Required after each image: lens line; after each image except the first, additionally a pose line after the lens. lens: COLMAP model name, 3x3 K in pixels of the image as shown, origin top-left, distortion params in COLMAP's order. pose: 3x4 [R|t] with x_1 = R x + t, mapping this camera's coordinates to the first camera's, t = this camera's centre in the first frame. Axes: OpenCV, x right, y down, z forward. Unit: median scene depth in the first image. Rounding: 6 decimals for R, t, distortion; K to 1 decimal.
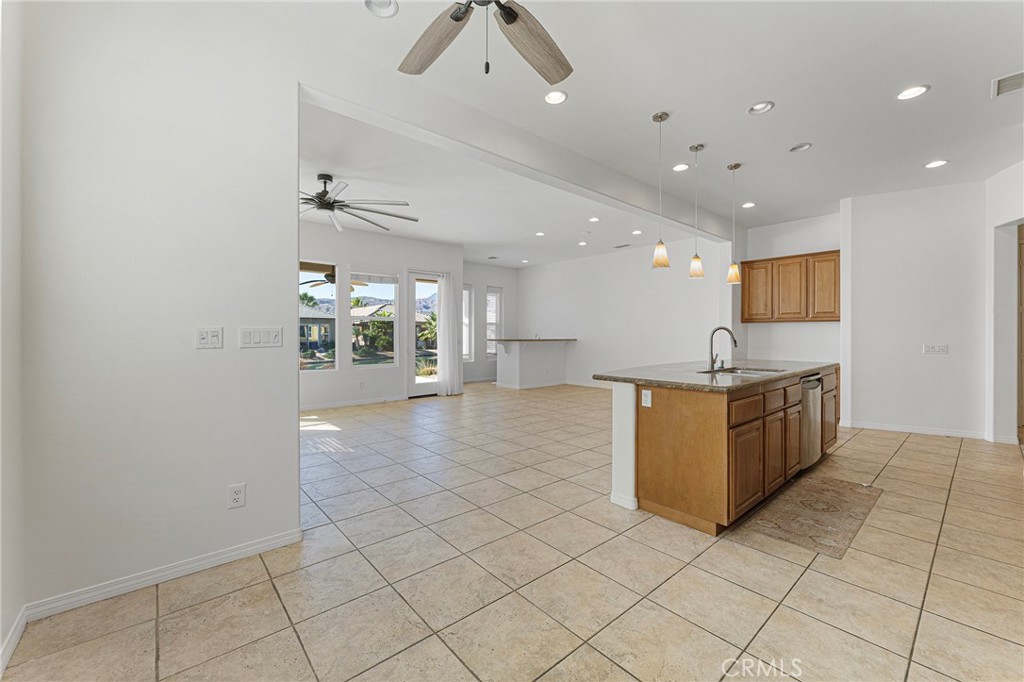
lens RADIAL K [[410.3, 0, 515.8], [0, 410.3, 335.8], [0, 0, 1]] dist [-0.001269, 0.000039]
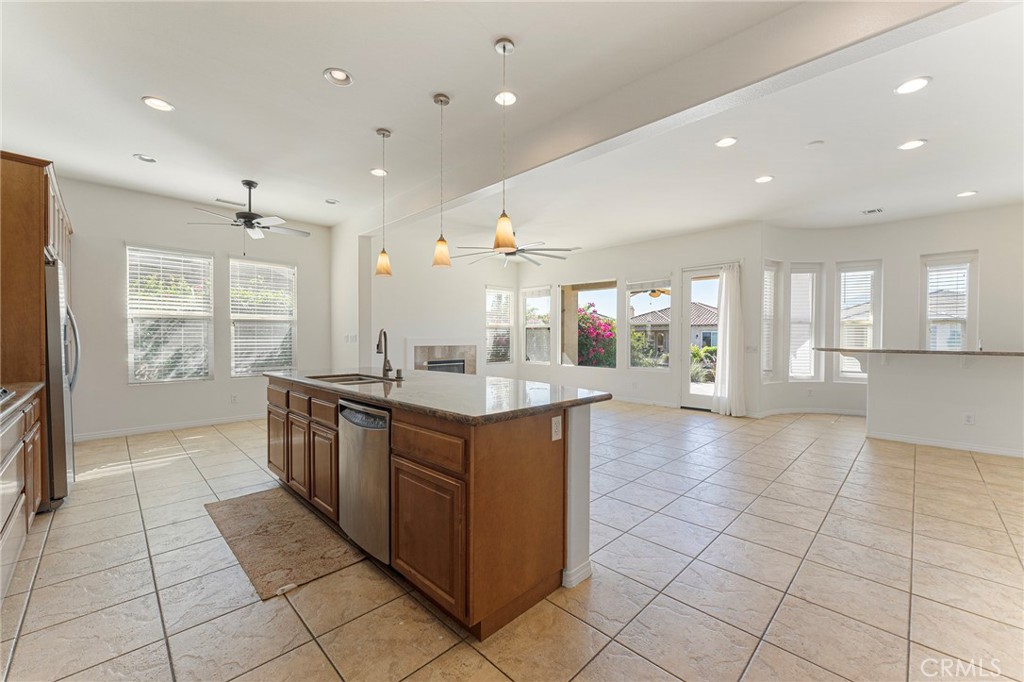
lens RADIAL K [[408.8, 0, 514.1], [0, 408.8, 345.0], [0, 0, 1]] dist [-0.001797, -0.000061]
pose [[0.069377, 0.018636, -0.997416, 0.735992], [-0.009477, 0.999793, 0.018022, -0.003402], [0.997546, 0.008202, 0.069539, 0.645529]]
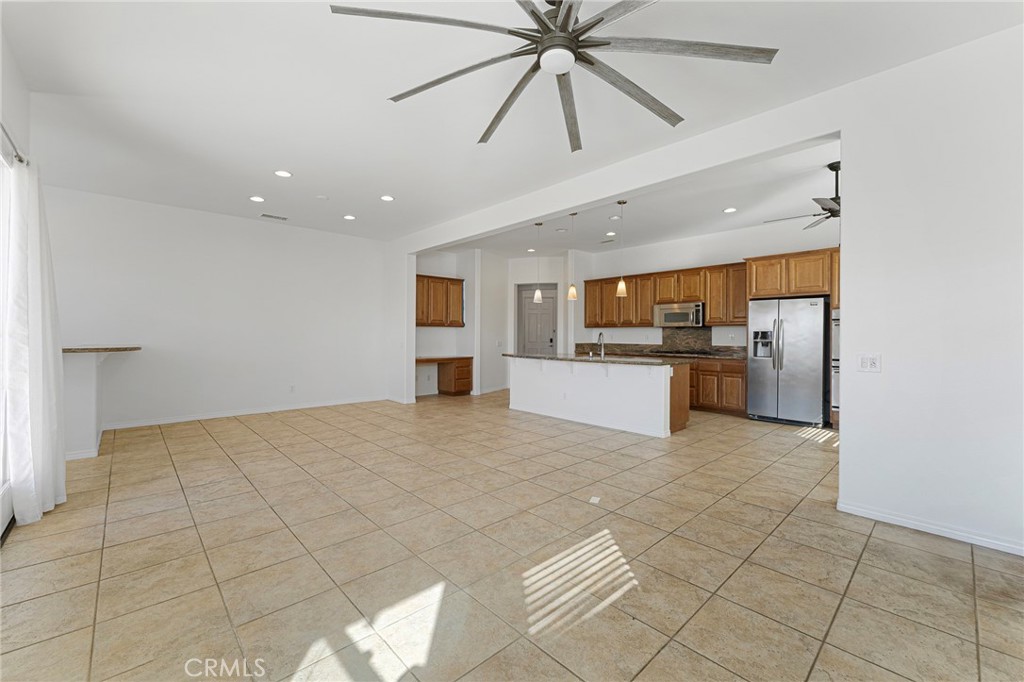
lens RADIAL K [[415.4, 0, 516.5], [0, 415.4, 336.1], [0, 0, 1]] dist [-0.000826, -0.000115]
pose [[-0.036761, -0.002923, 0.999320, -0.645668], [0.001170, 0.999995, 0.002968, -0.006093], [-0.999323, 0.001278, -0.036758, 0.751409]]
